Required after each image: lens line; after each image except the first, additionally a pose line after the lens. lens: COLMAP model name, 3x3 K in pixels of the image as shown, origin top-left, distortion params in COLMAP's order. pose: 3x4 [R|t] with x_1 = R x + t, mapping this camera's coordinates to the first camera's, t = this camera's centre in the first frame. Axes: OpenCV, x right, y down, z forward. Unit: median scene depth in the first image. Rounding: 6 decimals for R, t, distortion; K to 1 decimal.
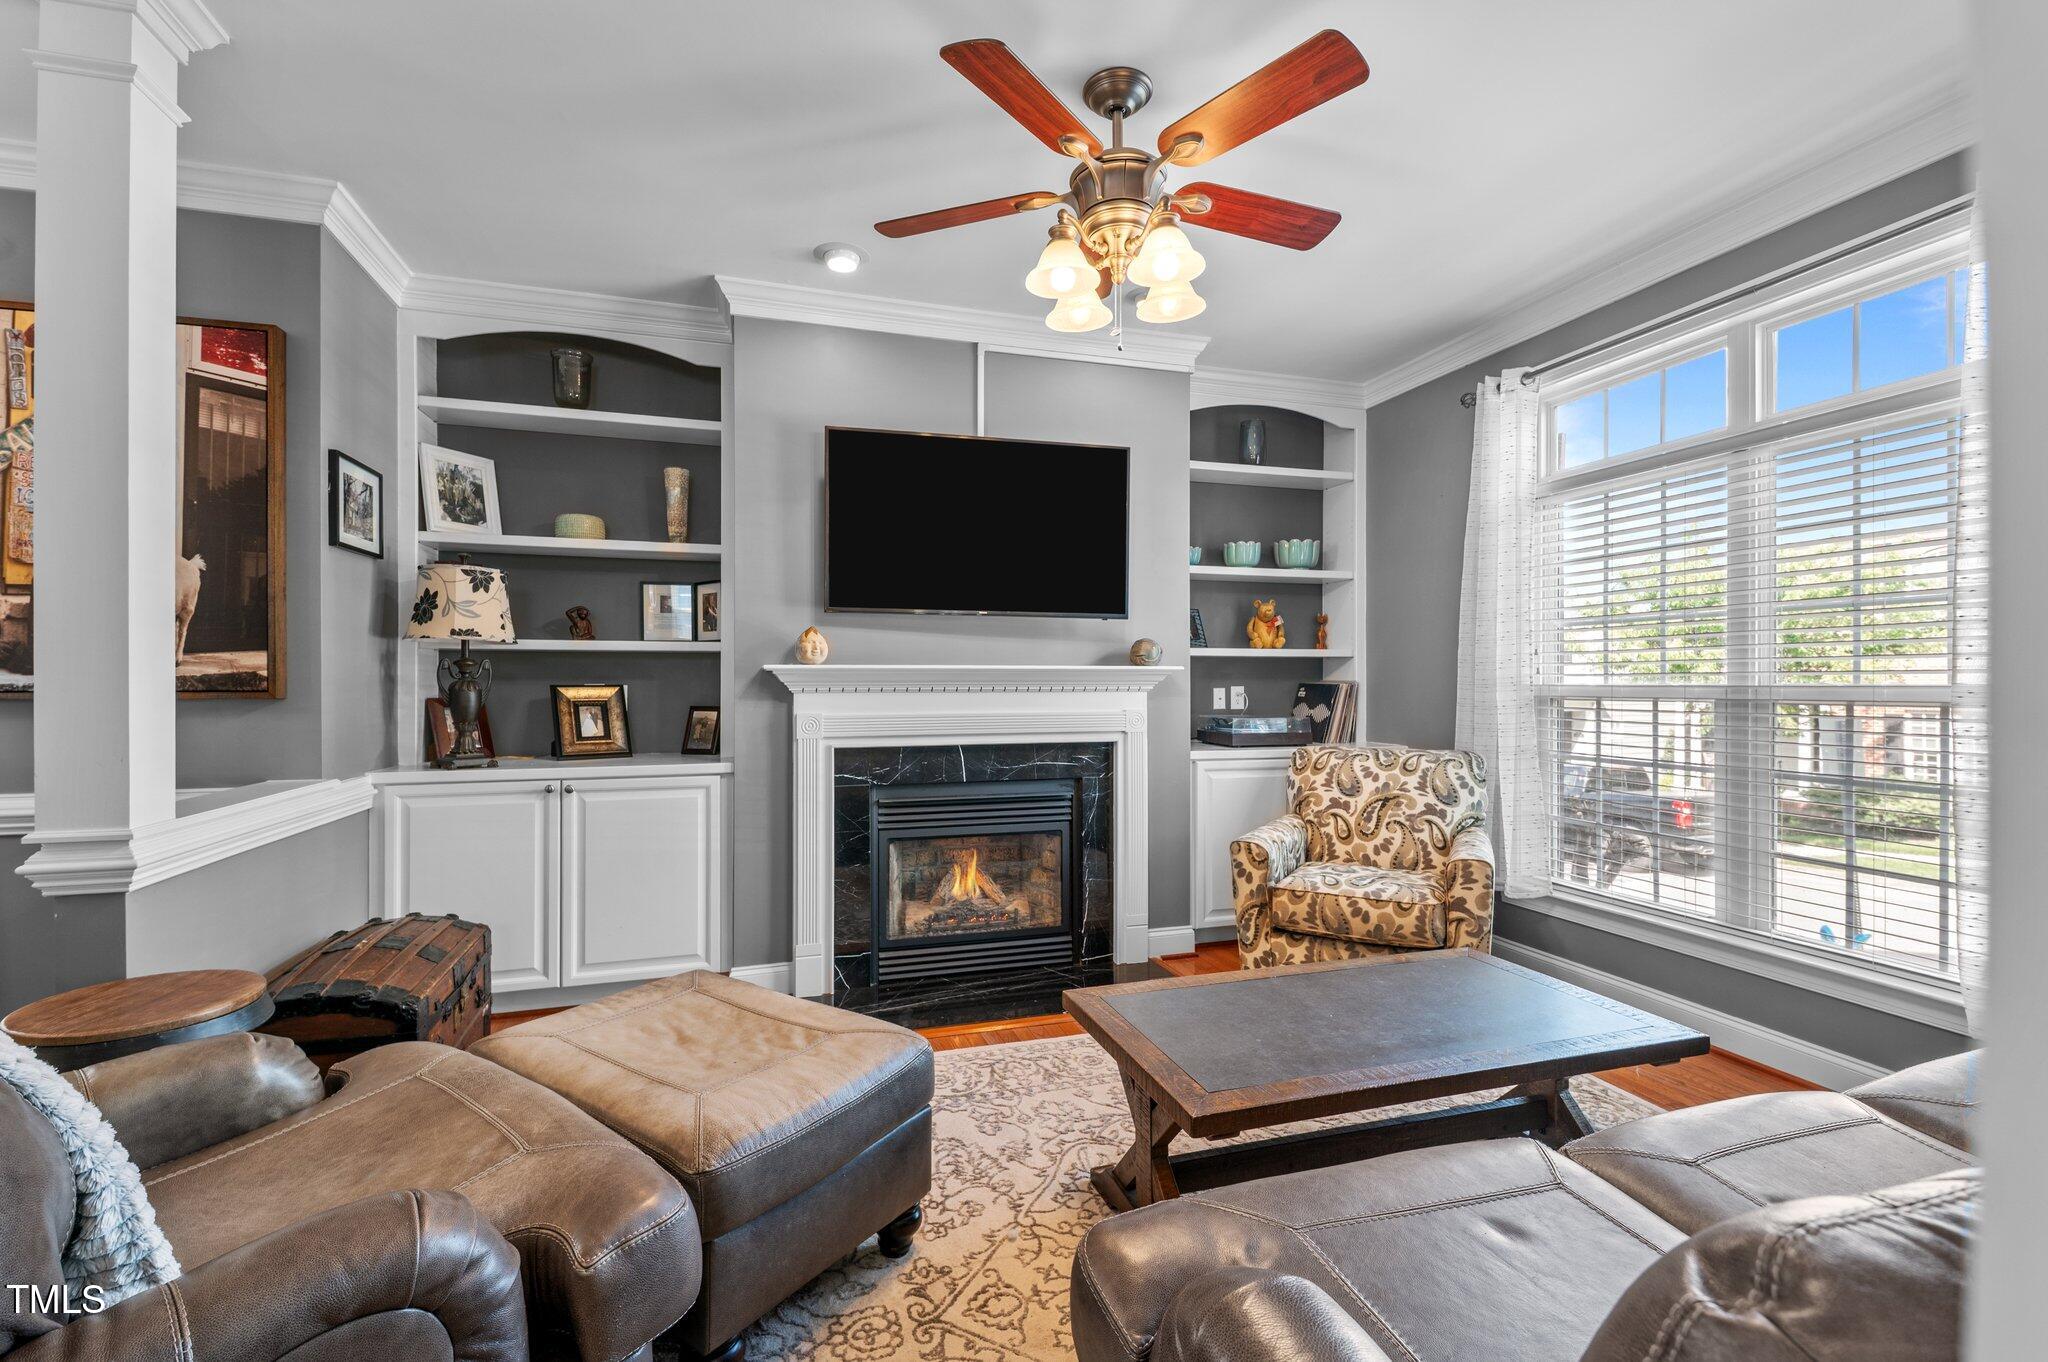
lens RADIAL K [[888.7, 0, 1026.7], [0, 888.7, 682.3], [0, 0, 1]] dist [0.024890, -0.009434]
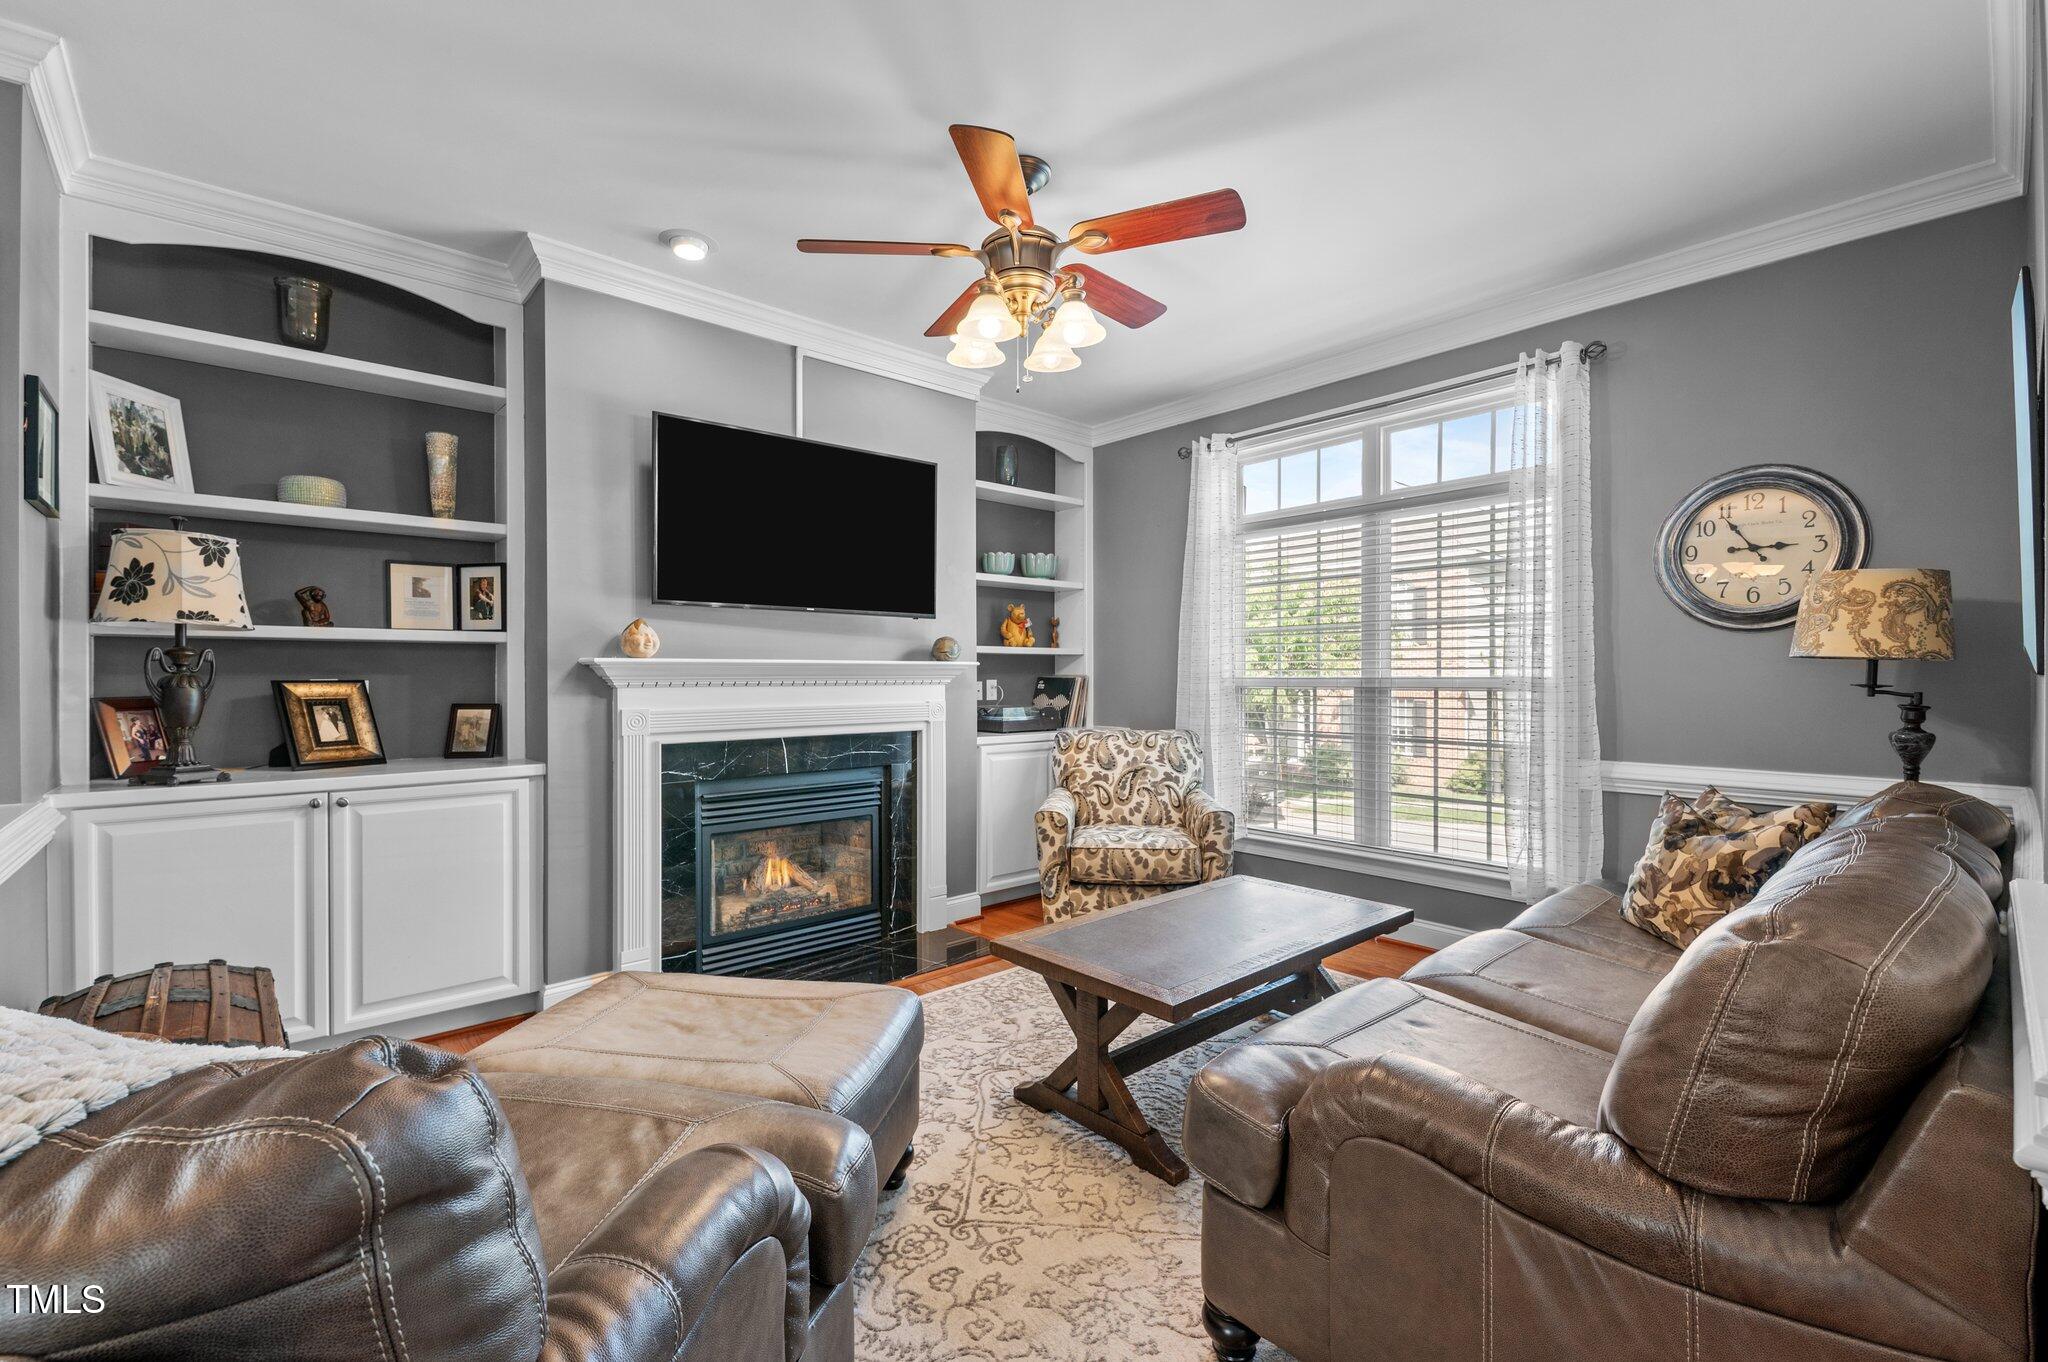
lens RADIAL K [[888.7, 0, 1005.3], [0, 888.7, 681.3], [0, 0, 1]] dist [0.024890, -0.009434]
pose [[0.908230, -0.004101, 0.418451, -0.280310], [0.002130, 0.999984, 0.005178, 0.001015], [-0.418466, -0.003811, 0.908224, -0.040895]]
